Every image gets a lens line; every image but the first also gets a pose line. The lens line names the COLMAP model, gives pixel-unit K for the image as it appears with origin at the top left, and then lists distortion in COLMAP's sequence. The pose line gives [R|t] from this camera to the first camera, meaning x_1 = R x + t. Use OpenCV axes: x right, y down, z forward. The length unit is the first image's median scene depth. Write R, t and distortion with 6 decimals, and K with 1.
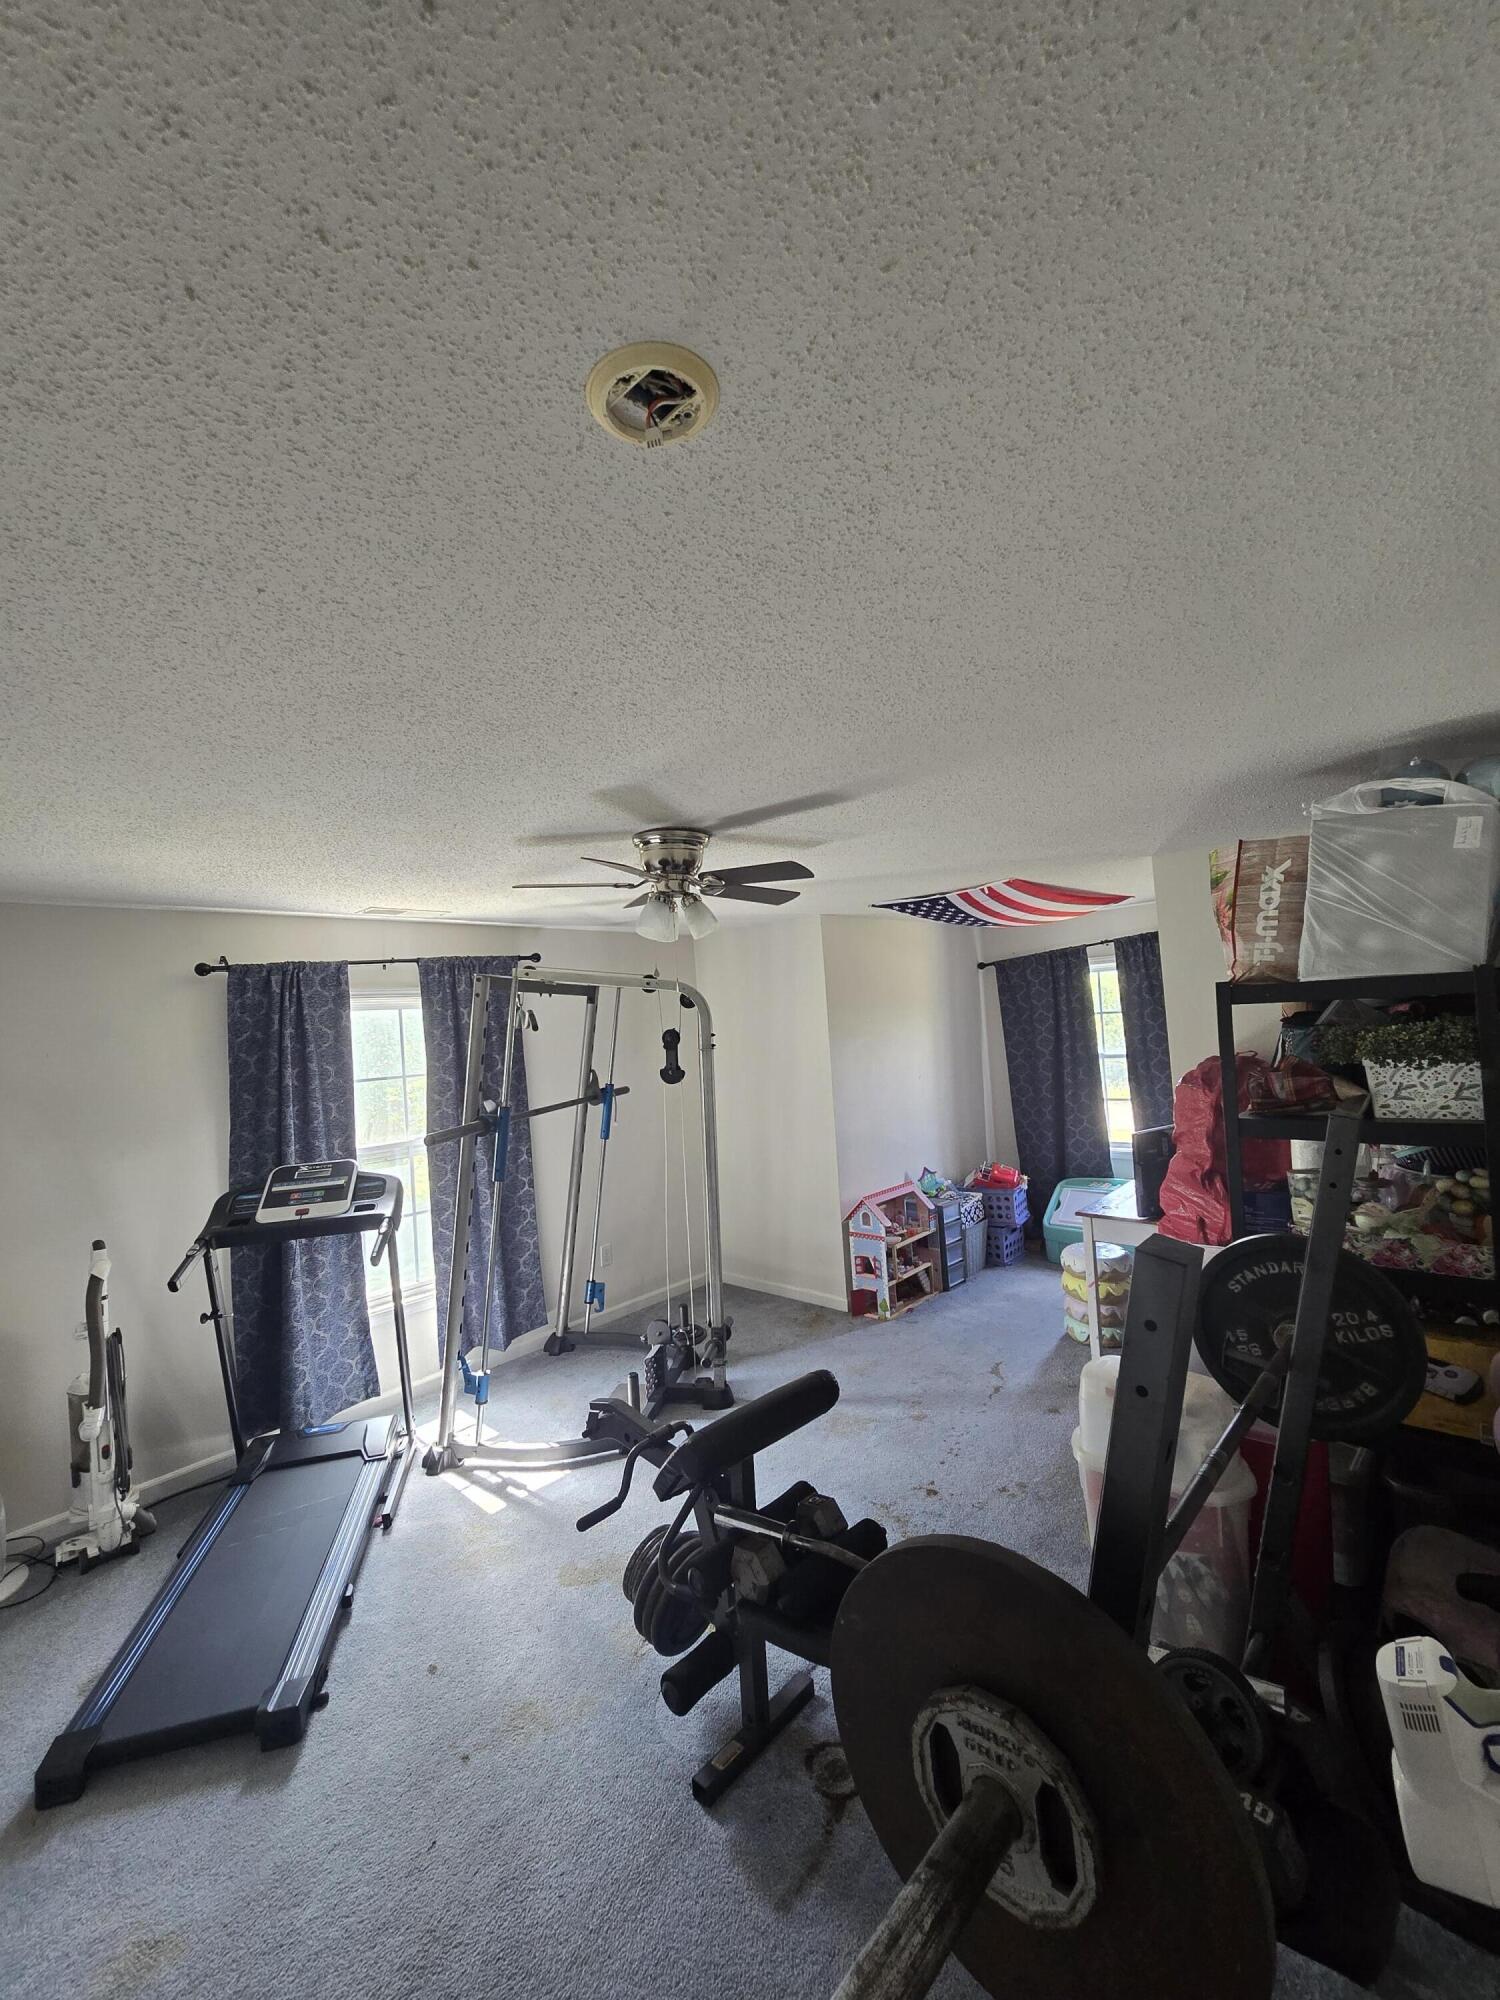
lens RADIAL K [[820.0, 0, 755.4], [0, 820.0, 993.0], [0, 0, 1]] dist [-0.000068, 0.001818]
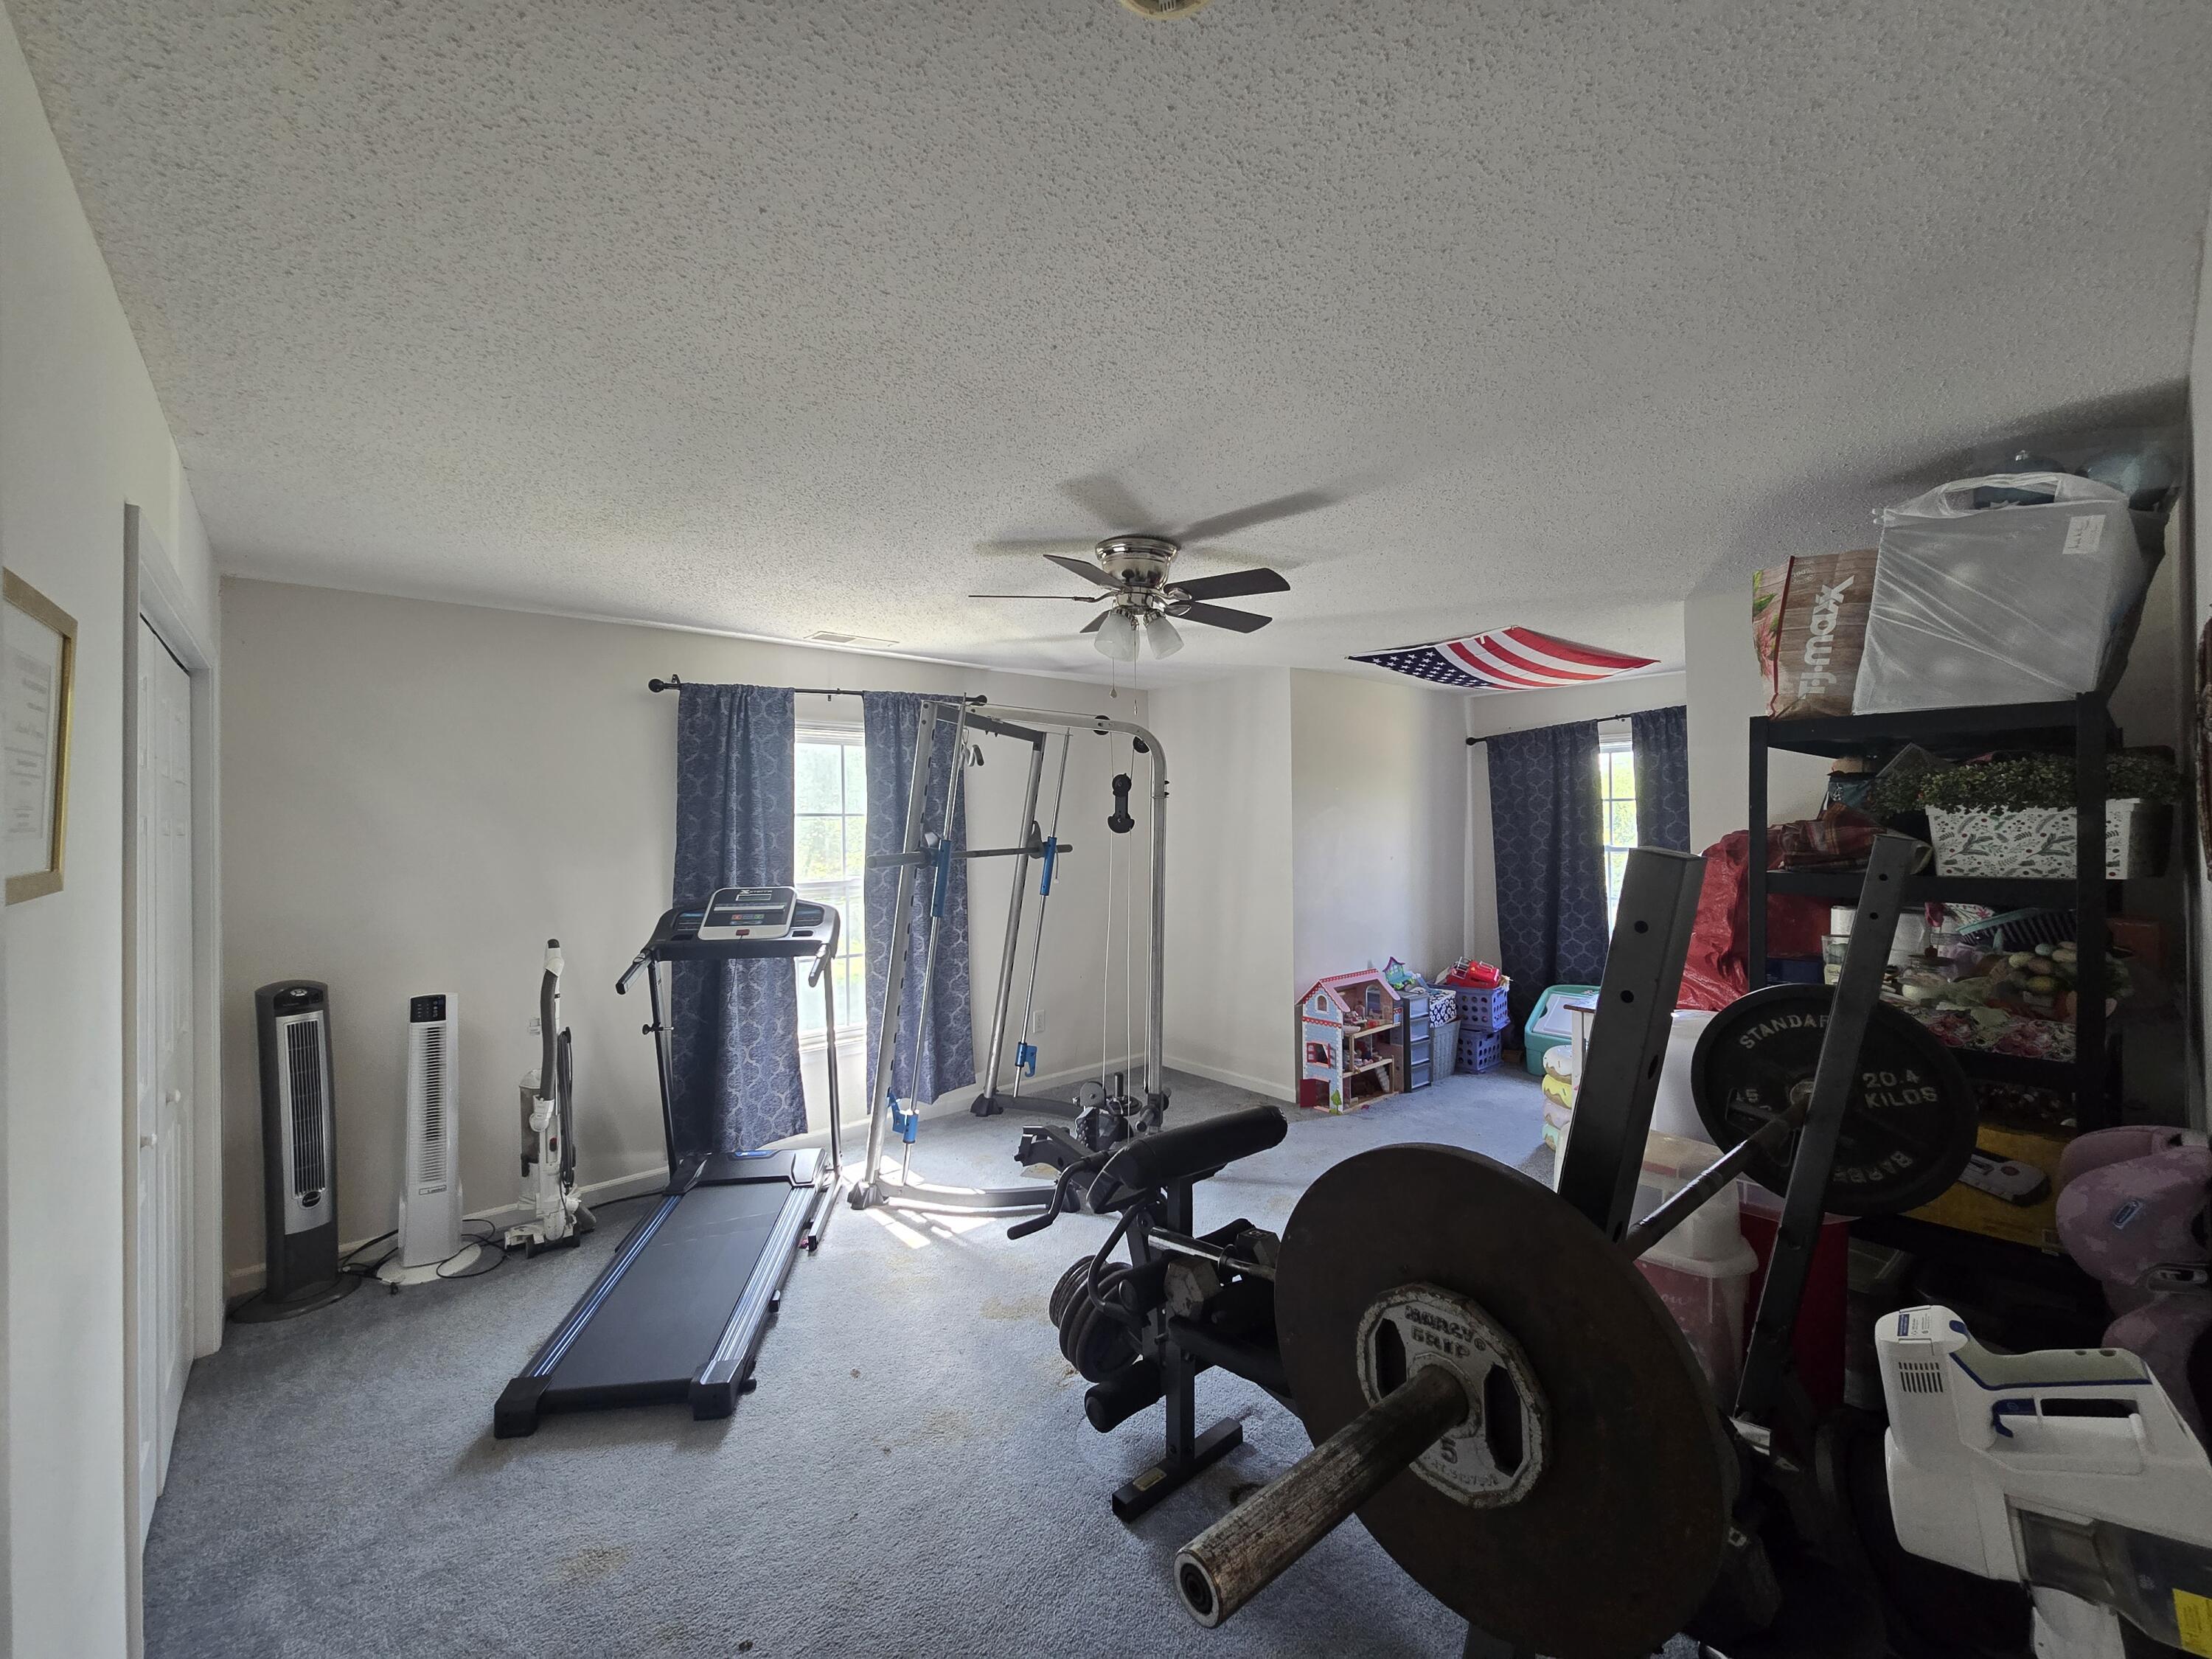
lens RADIAL K [[906.9, 0, 1102.3], [0, 906.9, 823.7], [0, 0, 1]] dist [-0.000068, 0.001818]
pose [[0.992231, 0.054452, -0.111858, -0.010988], [-0.051699, 0.998288, 0.027362, 0.121290], [0.113156, -0.021367, 0.993347, -0.046853]]
